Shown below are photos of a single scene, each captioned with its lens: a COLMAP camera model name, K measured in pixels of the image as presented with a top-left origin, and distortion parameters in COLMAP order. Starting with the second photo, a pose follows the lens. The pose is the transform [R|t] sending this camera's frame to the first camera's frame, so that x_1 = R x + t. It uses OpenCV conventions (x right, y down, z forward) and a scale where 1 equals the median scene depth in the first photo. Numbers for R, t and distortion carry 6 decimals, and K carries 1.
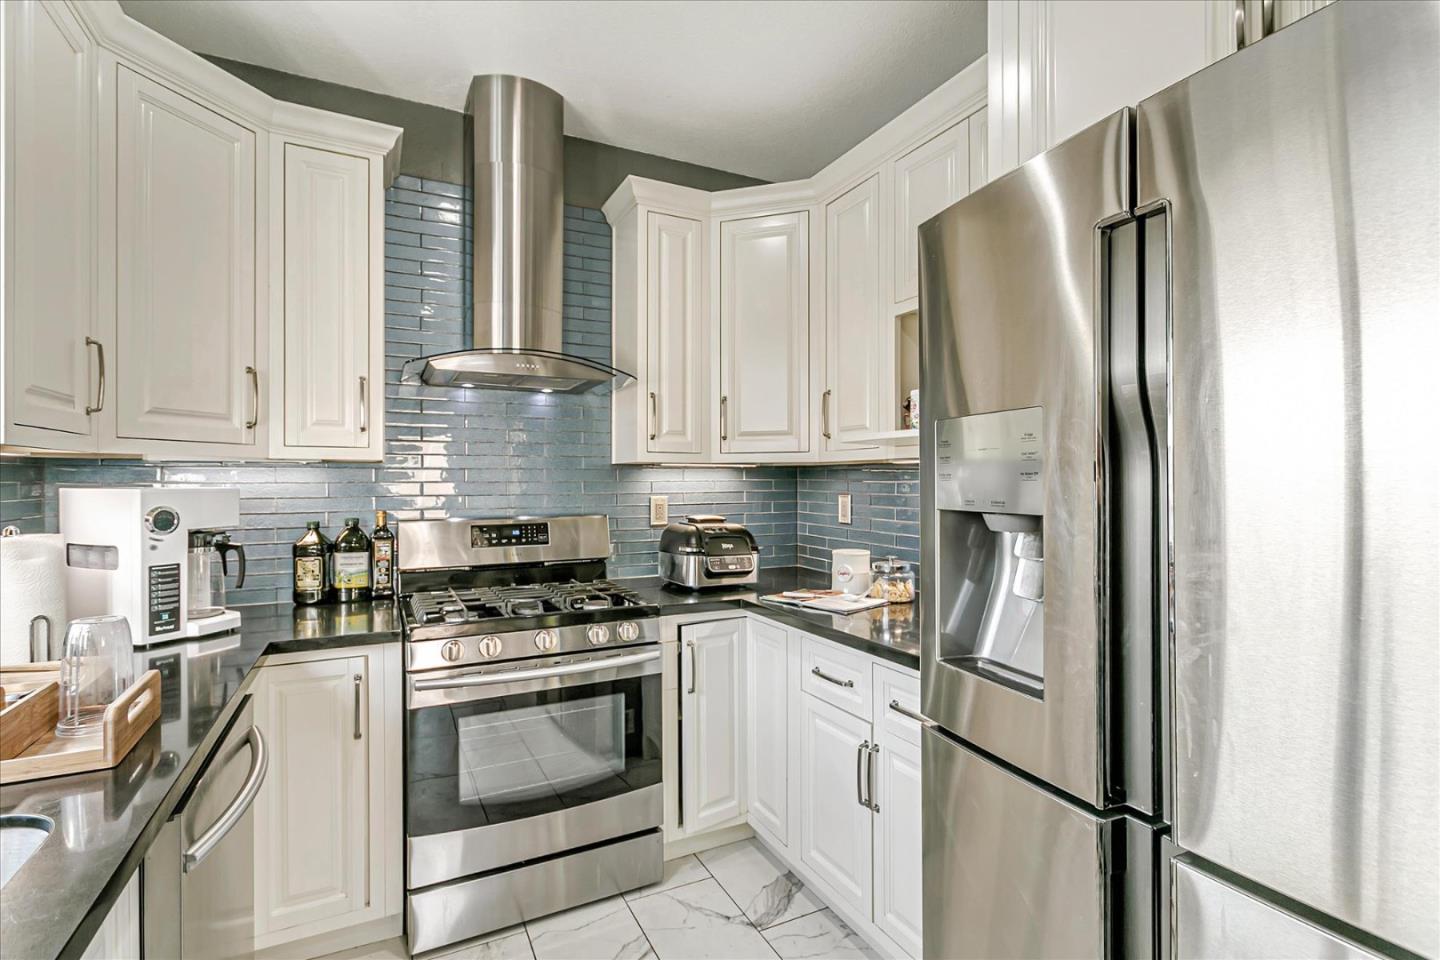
lens RADIAL K [[679.5, 0, 720.0], [0, 679.5, 481.0], [0, 0, 1]] dist [-0.000041, 0.000281]
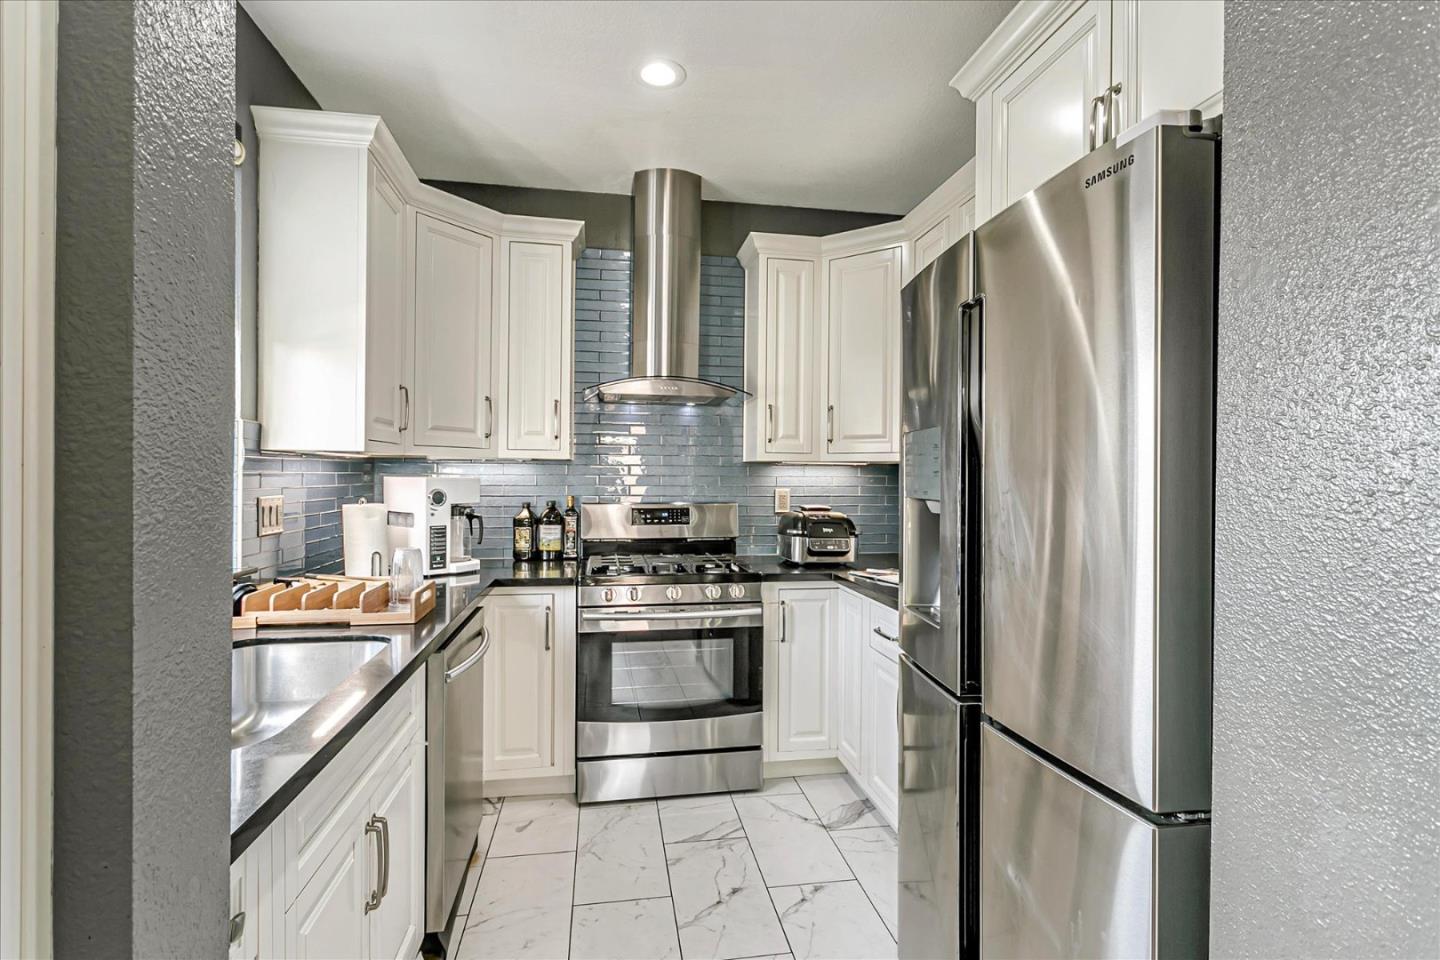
lens RADIAL K [[679.1, 0, 720.4], [0, 679.1, 476.0], [0, 0, 1]] dist [-0.001097, 0.001246]
pose [[0.957789, 0.009897, -0.287303, 0.189740], [-0.010136, 0.999948, 0.000657, 0.000195], [0.287295, 0.002283, 0.957840, -0.232982]]
